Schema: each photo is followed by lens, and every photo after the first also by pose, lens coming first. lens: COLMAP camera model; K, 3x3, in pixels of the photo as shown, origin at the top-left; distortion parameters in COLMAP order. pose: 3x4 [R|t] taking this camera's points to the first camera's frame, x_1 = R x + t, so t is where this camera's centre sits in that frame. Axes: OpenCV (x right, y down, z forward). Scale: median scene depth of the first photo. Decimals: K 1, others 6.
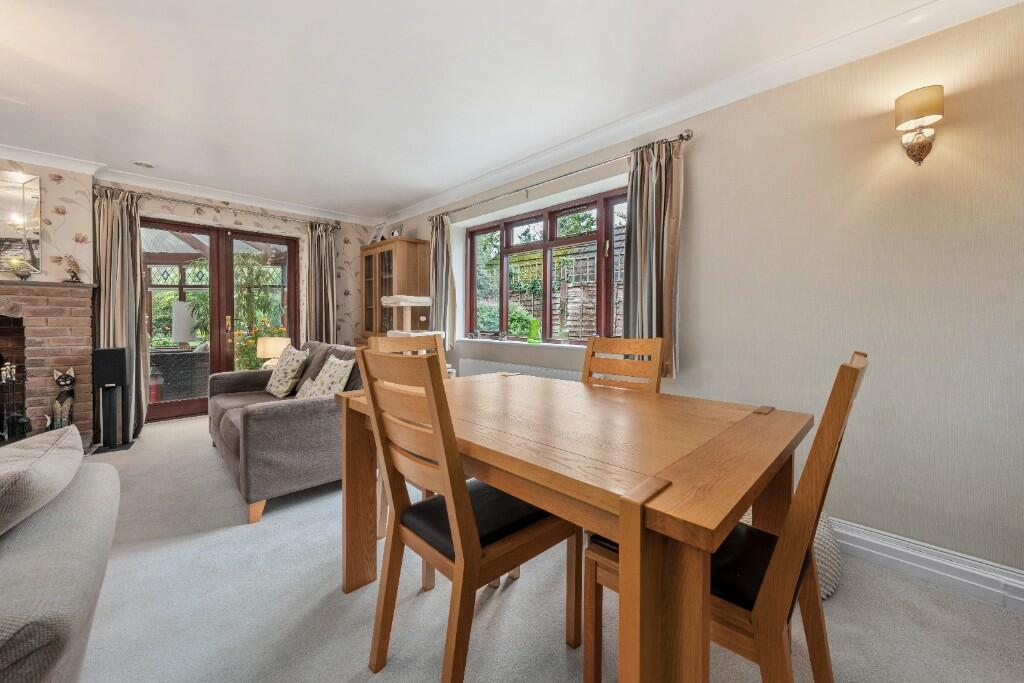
lens RADIAL K [[380.6, 0, 541.6], [0, 380.6, 323.5], [0, 0, 1]] dist [-0.001292, -0.000160]
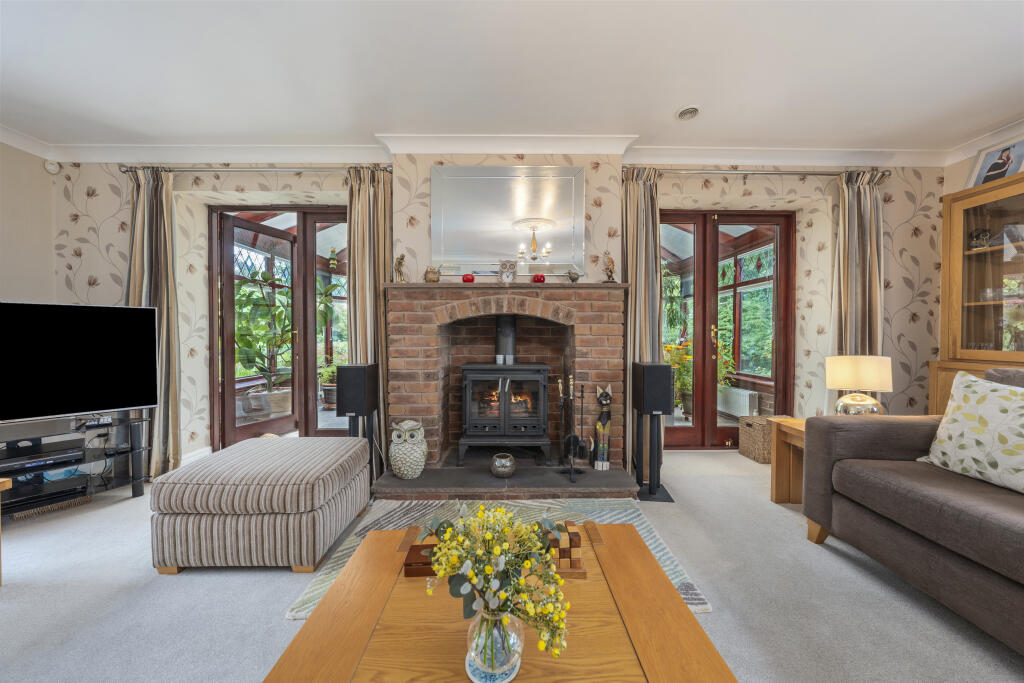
lens RADIAL K [[351.1, 0, 523.2], [0, 351.1, 339.7], [0, 0, 1]] dist [-0.001964, 0.000036]
pose [[0.702331, 0.007651, -0.711809, -0.794265], [-0.009097, 0.999957, 0.001773, 0.017452], [0.711792, 0.005230, 0.702371, 0.306184]]
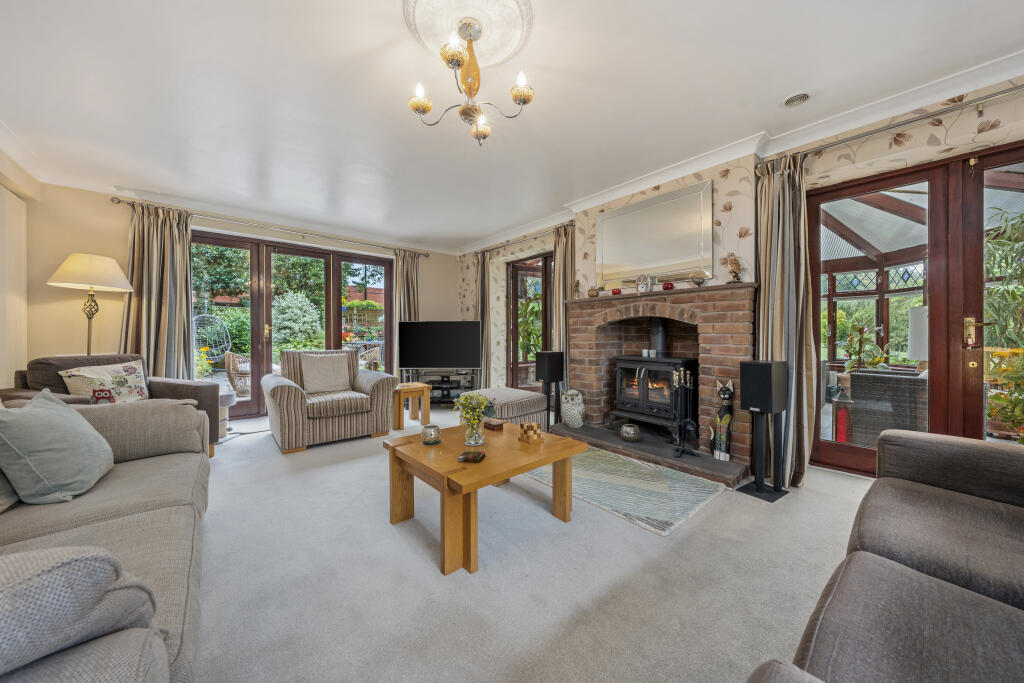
lens RADIAL K [[351.1, 0, 507.6], [0, 351.1, 333.5], [0, 0, 1]] dist [-0.001964, 0.000036]
pose [[-0.107467, -0.001988, -0.994207, -0.360163], [-0.011651, 0.999932, -0.000740, 0.013997], [0.994140, 0.011503, -0.107483, 0.553529]]
